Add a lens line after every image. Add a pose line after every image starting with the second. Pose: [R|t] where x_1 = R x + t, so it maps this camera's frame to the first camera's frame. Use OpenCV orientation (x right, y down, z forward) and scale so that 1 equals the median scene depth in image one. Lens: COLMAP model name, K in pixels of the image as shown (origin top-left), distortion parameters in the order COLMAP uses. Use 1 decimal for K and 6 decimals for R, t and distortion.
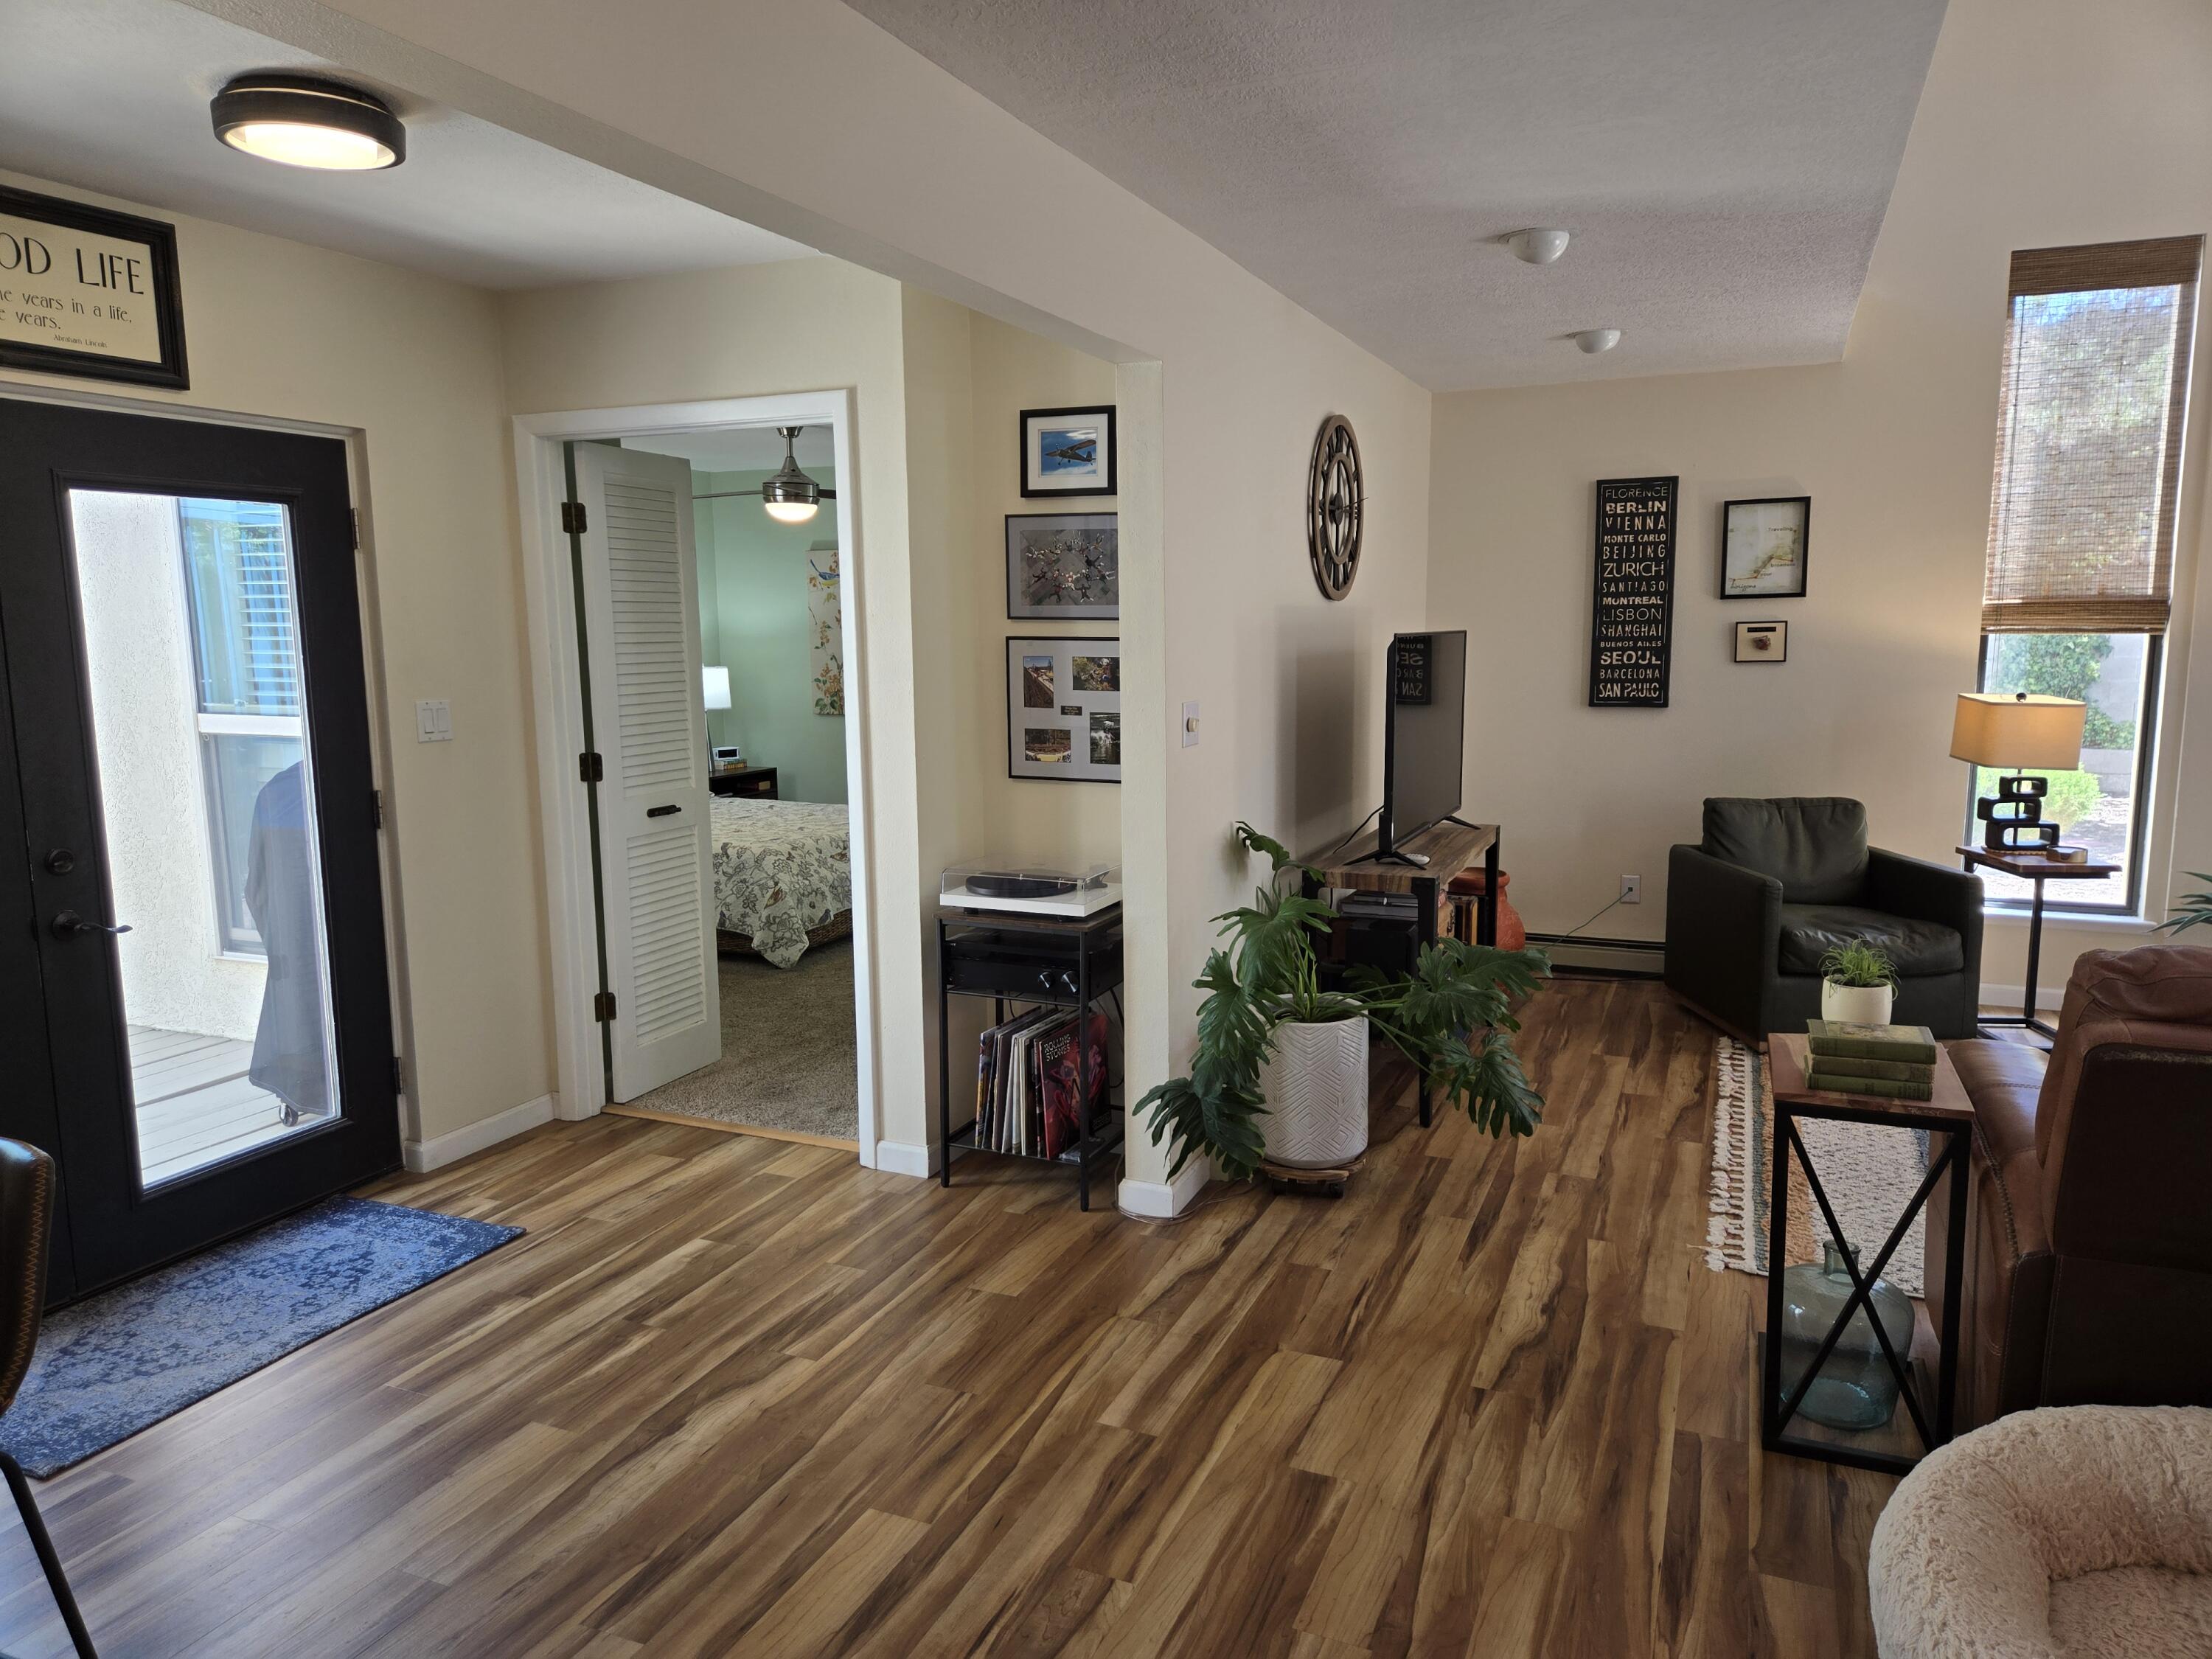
lens RADIAL K [[1478.9, 0, 1111.9], [0, 1478.9, 835.8], [0, 0, 1]] dist [0.075786, -0.070013]
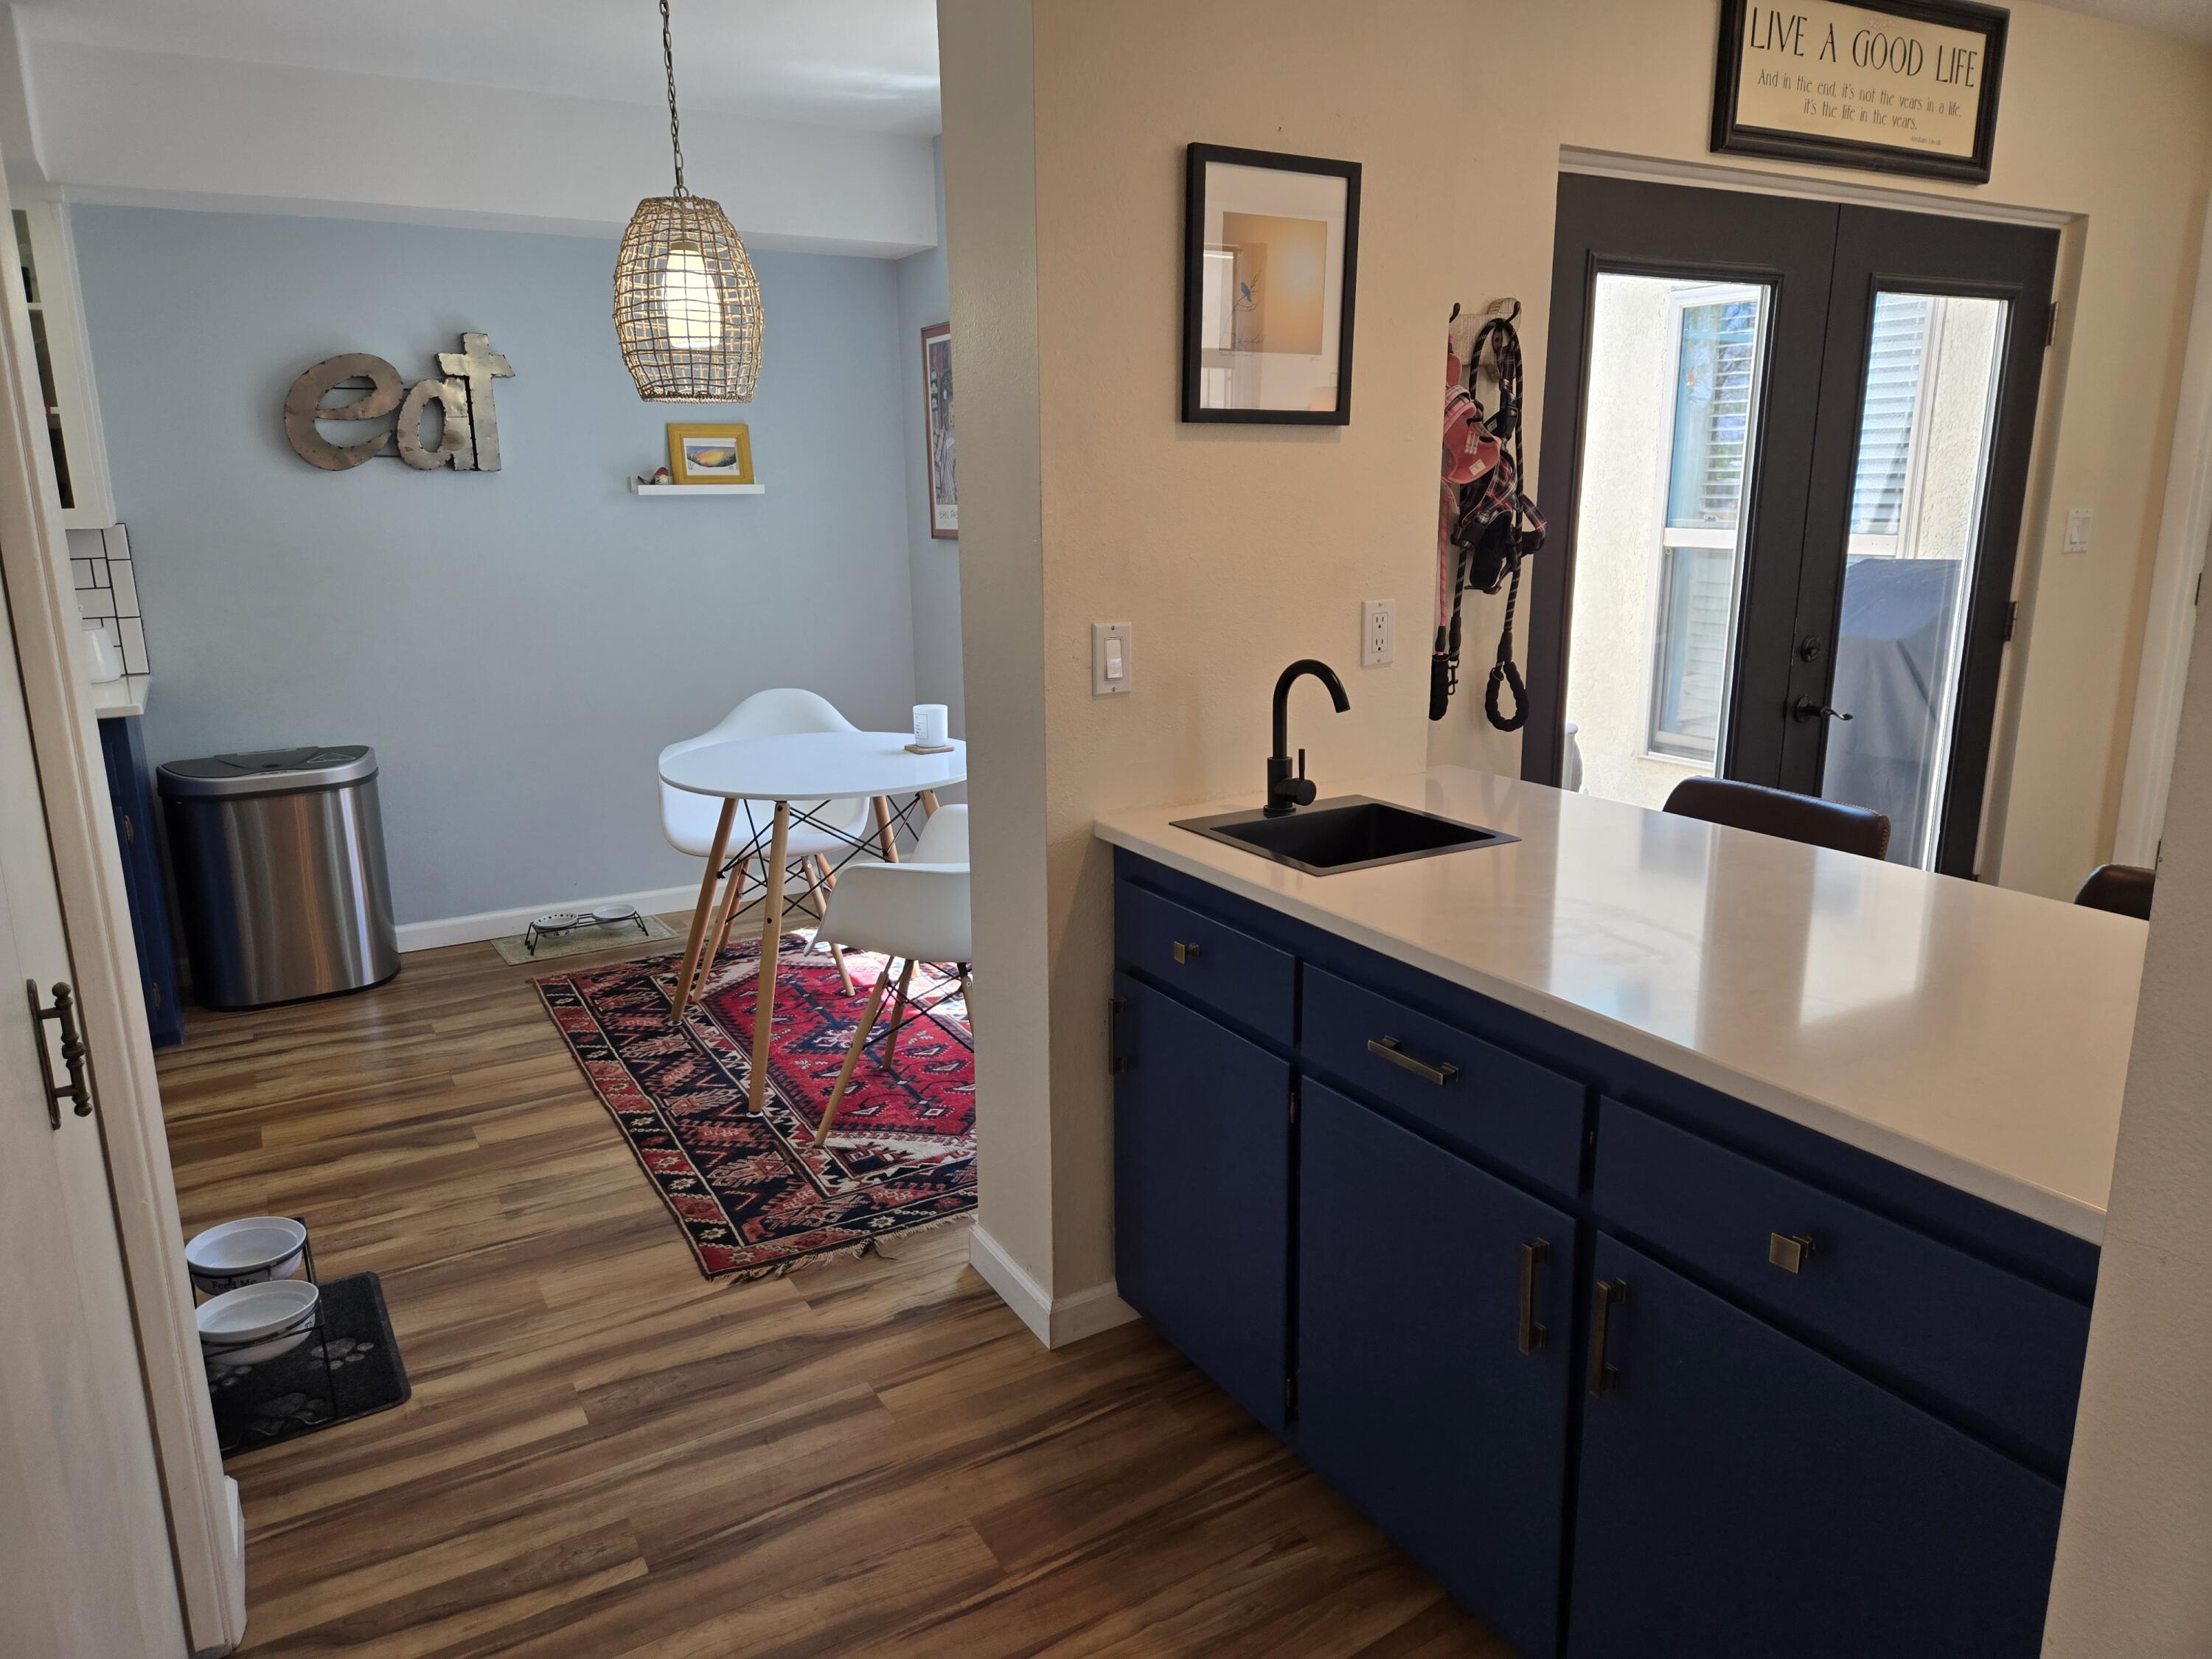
lens RADIAL K [[1478.9, 0, 1112.8], [0, 1478.9, 830.1], [0, 0, 1]] dist [0.075786, -0.070013]
pose [[0.804514, 0.139655, -0.577281, -0.367418], [-0.083582, 0.988911, 0.122754, 0.044658], [0.588023, -0.050507, 0.807265, -0.140740]]
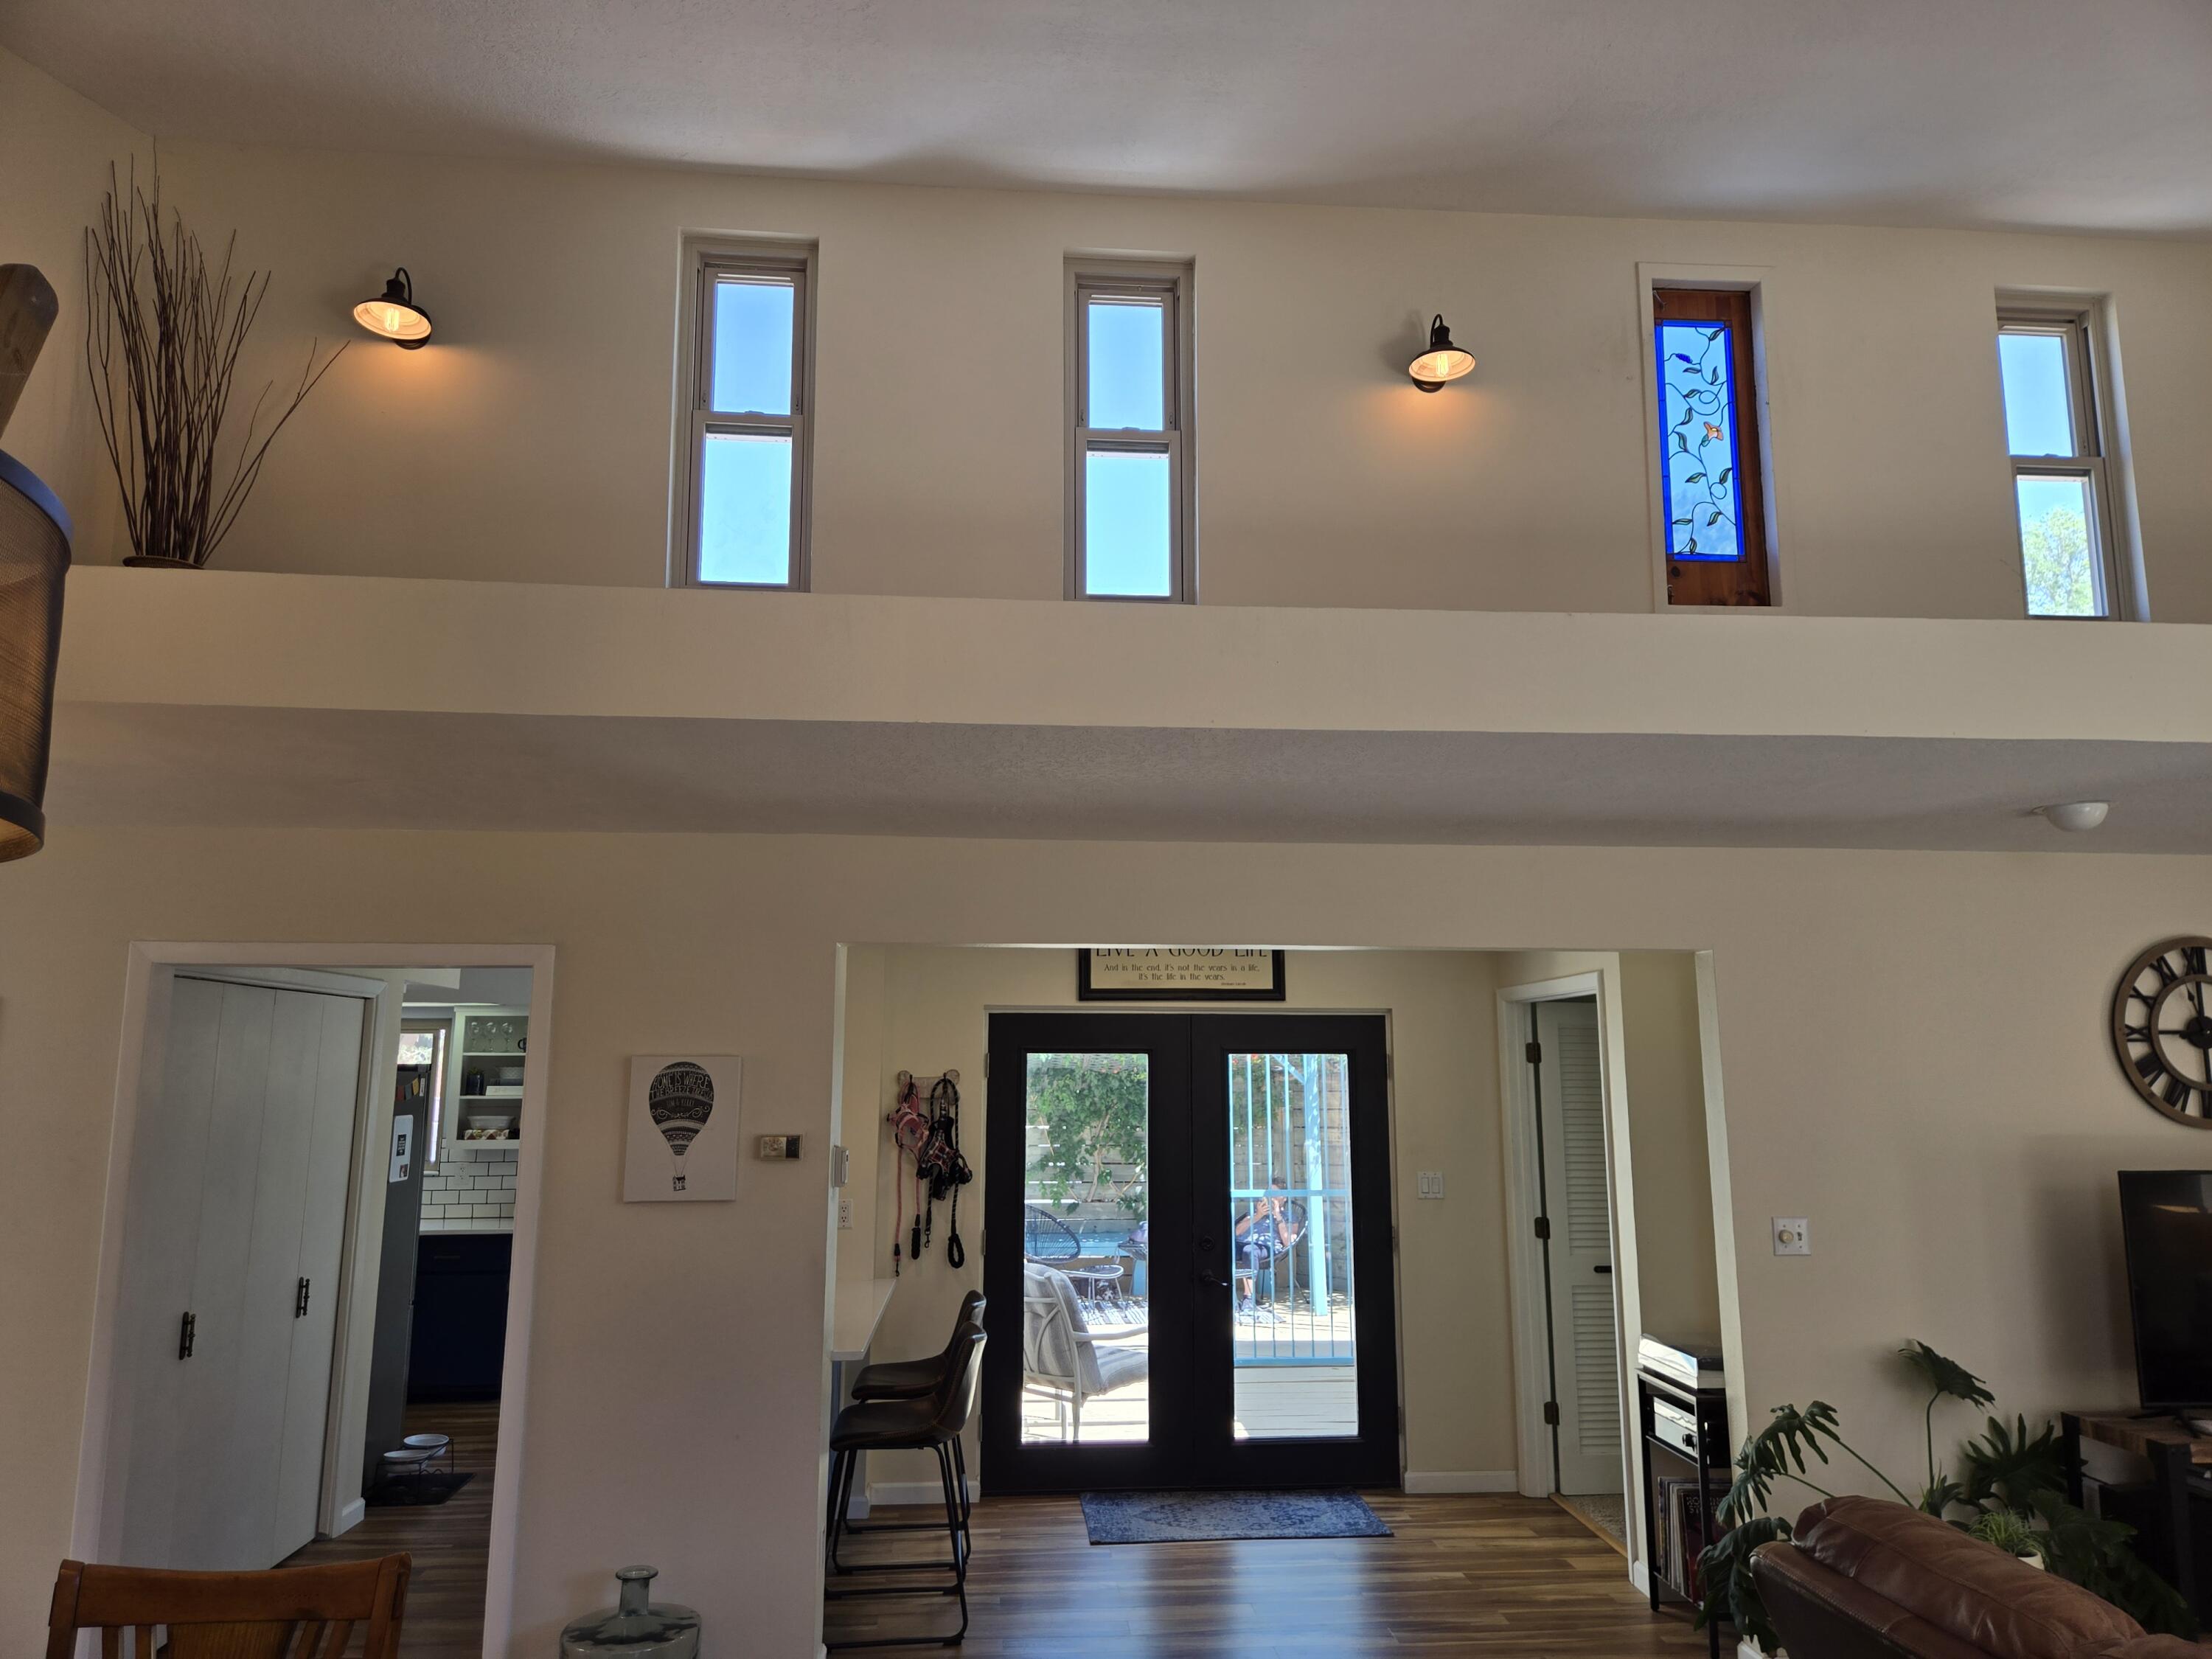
lens RADIAL K [[1478.9, 0, 1109.9], [0, 1478.9, 834.4], [0, 0, 1]] dist [0.075786, -0.070013]
pose [[0.470535, -0.131704, -0.872497, 0.810877], [-0.133671, 0.966747, -0.218019, -0.047251], [0.872197, 0.219213, 0.437284, -0.063720]]
